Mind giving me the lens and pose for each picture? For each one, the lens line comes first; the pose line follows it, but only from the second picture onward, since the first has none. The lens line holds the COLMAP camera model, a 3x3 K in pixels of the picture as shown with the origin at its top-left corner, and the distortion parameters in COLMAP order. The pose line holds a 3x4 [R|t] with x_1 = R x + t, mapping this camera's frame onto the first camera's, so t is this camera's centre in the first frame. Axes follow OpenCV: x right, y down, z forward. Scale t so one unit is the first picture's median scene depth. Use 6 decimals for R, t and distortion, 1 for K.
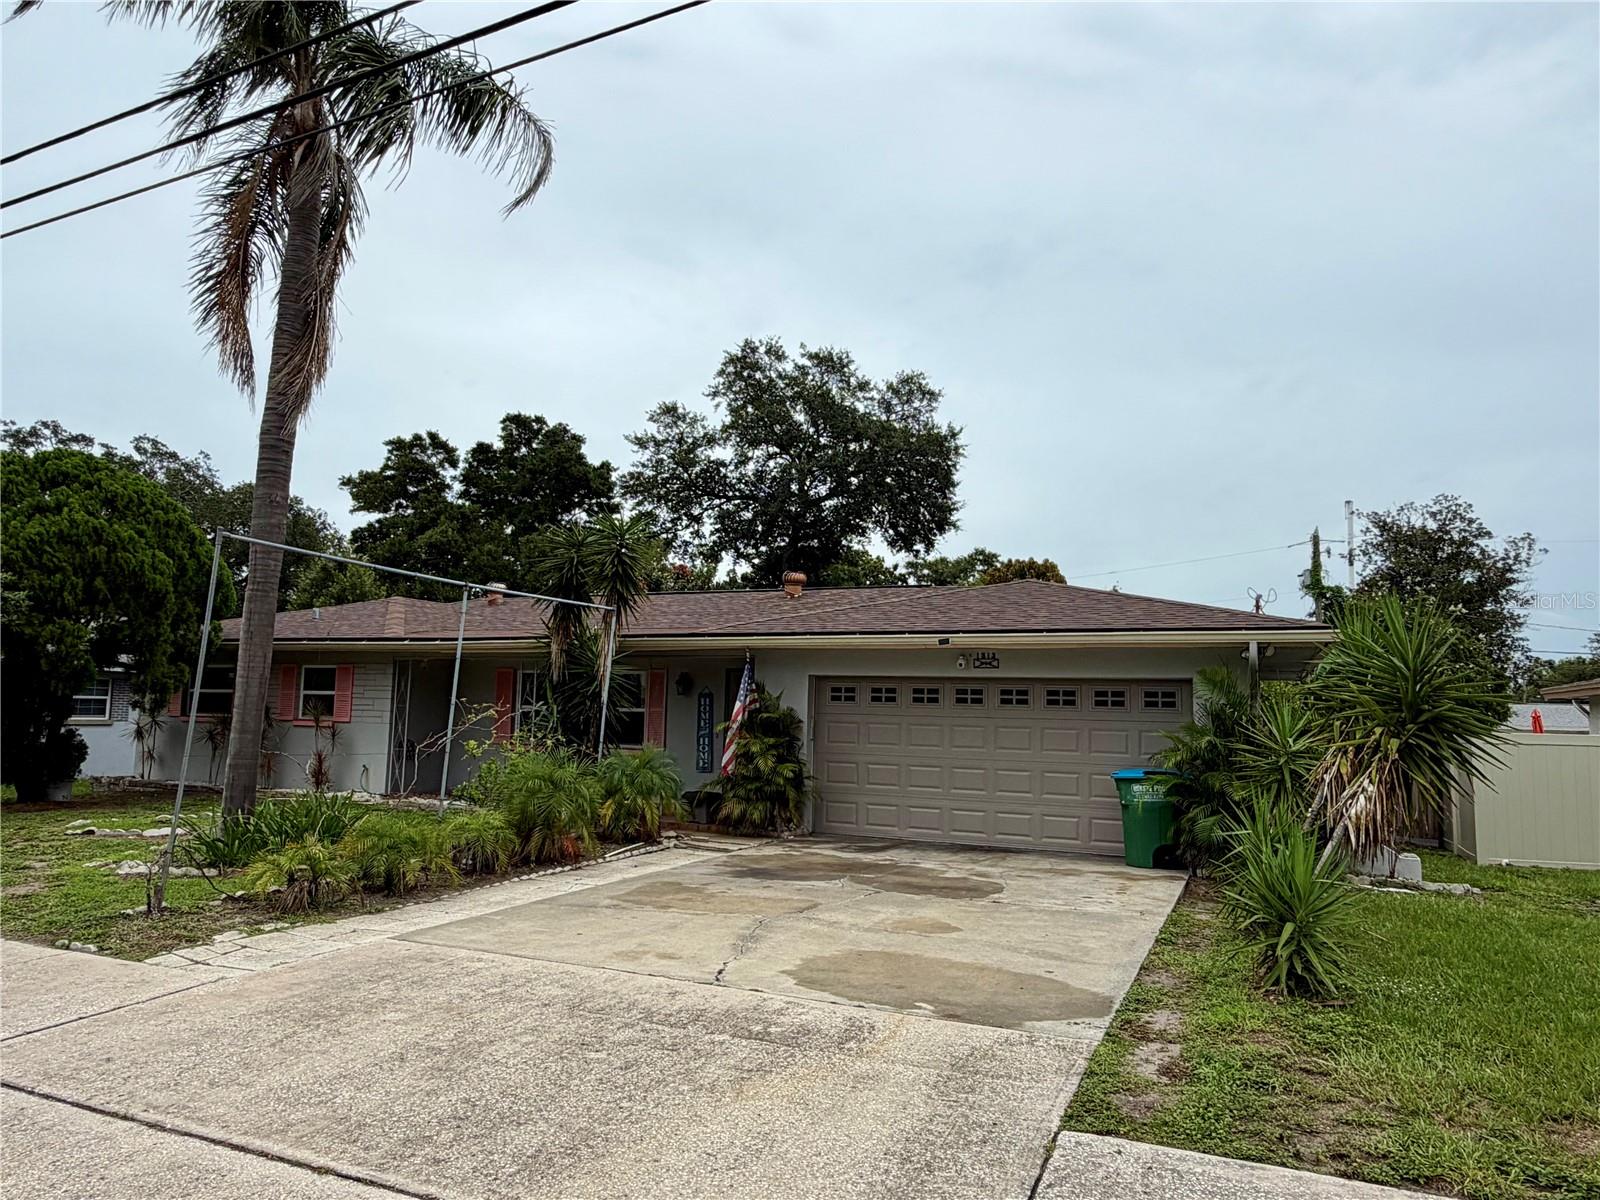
lens RADIAL K [[1031.7, 0, 800.0], [0, 1031.7, 600.0], [0, 0, 1]] dist [-0.000157, -0.000852]
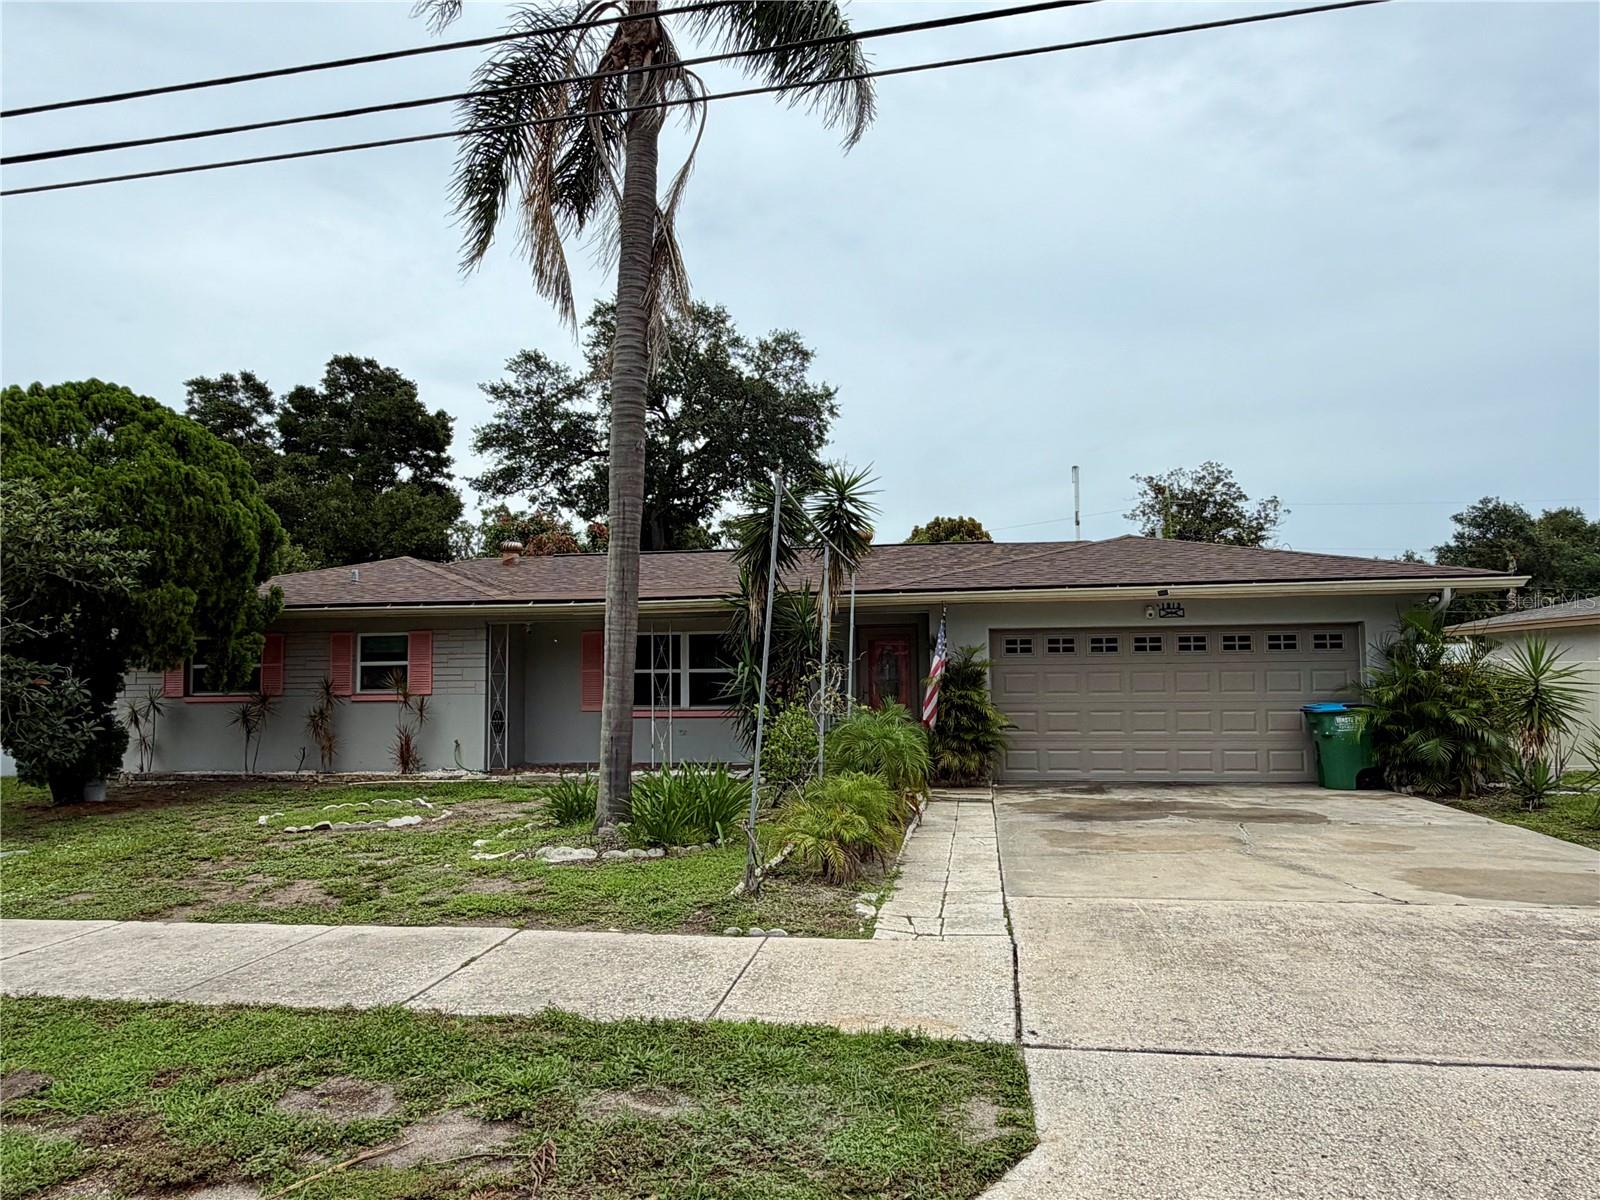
lens RADIAL K [[1031.7, 0, 800.0], [0, 1031.7, 600.0], [0, 0, 1]] dist [-0.000157, -0.000852]
pose [[0.967937, -0.017502, 0.250582, -0.131065], [0.007610, 0.999155, 0.040391, 0.000440], [-0.251077, -0.037189, 0.967252, 0.016329]]
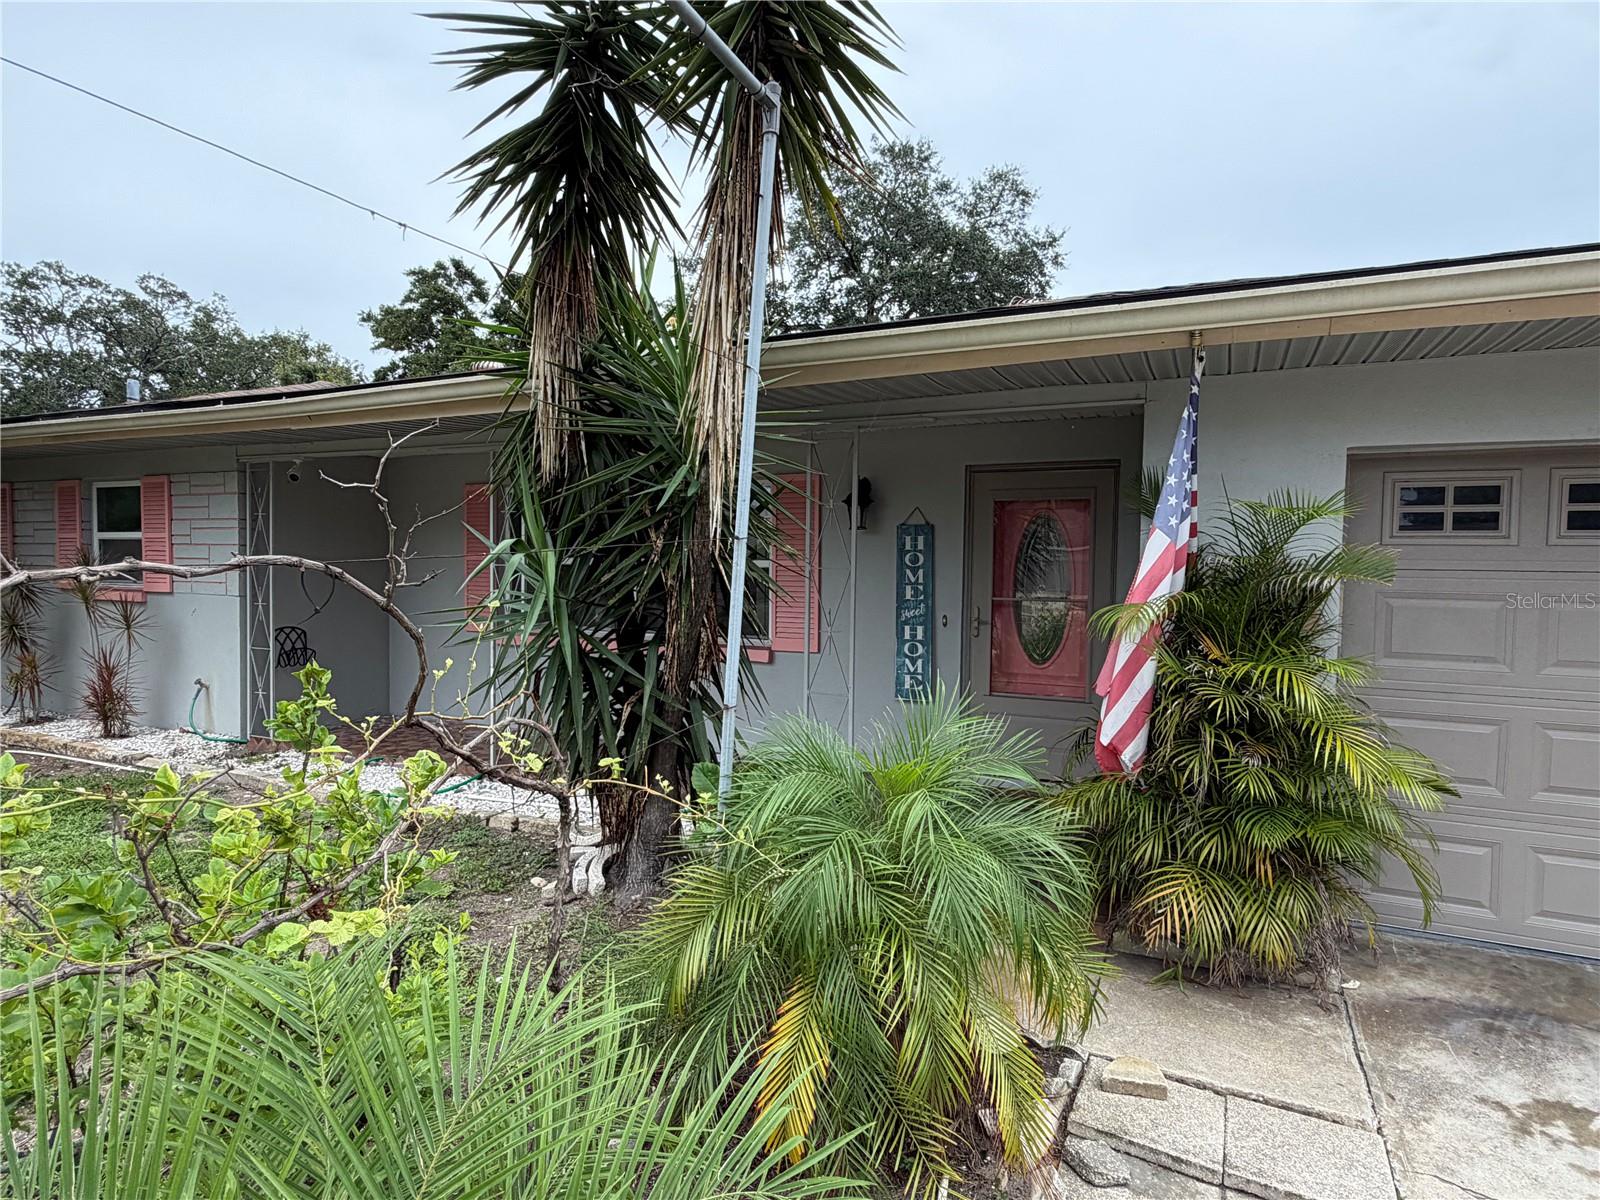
lens RADIAL K [[879.0, 0, 800.0], [0, 879.0, 600.0], [0, 0, 1]] dist [-0.002149, 0.000995]
pose [[0.999751, -0.008599, -0.020571, -0.046823], [0.011543, 0.988978, 0.147614, 0.023428], [0.019074, -0.147814, 0.988831, 0.220205]]
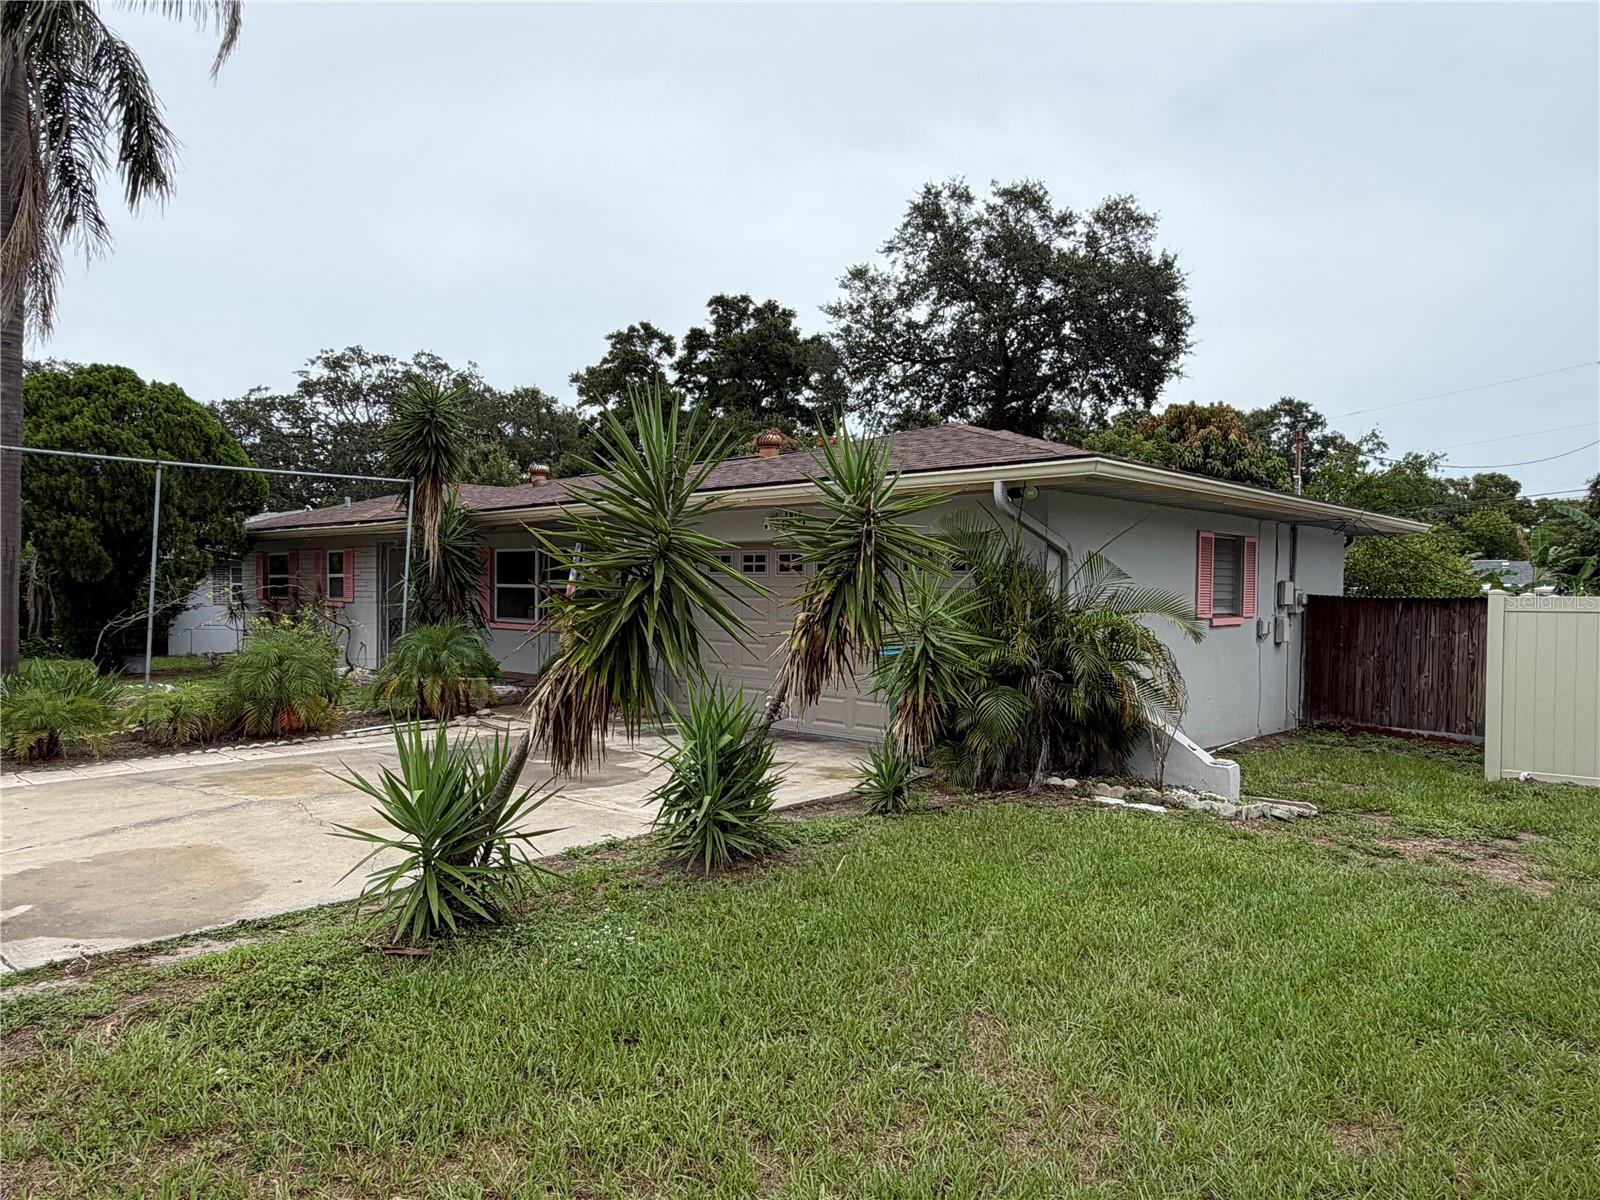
lens RADIAL K [[1038.4, 0, 800.0], [0, 1038.4, 600.0], [0, 0, 1]] dist [0.002299, 0.000730]
pose [[0.945303, -0.012690, -0.325945, 0.131571], [0.050212, 0.992994, 0.106966, 0.009116], [0.322304, -0.117482, 0.939318, 0.052380]]
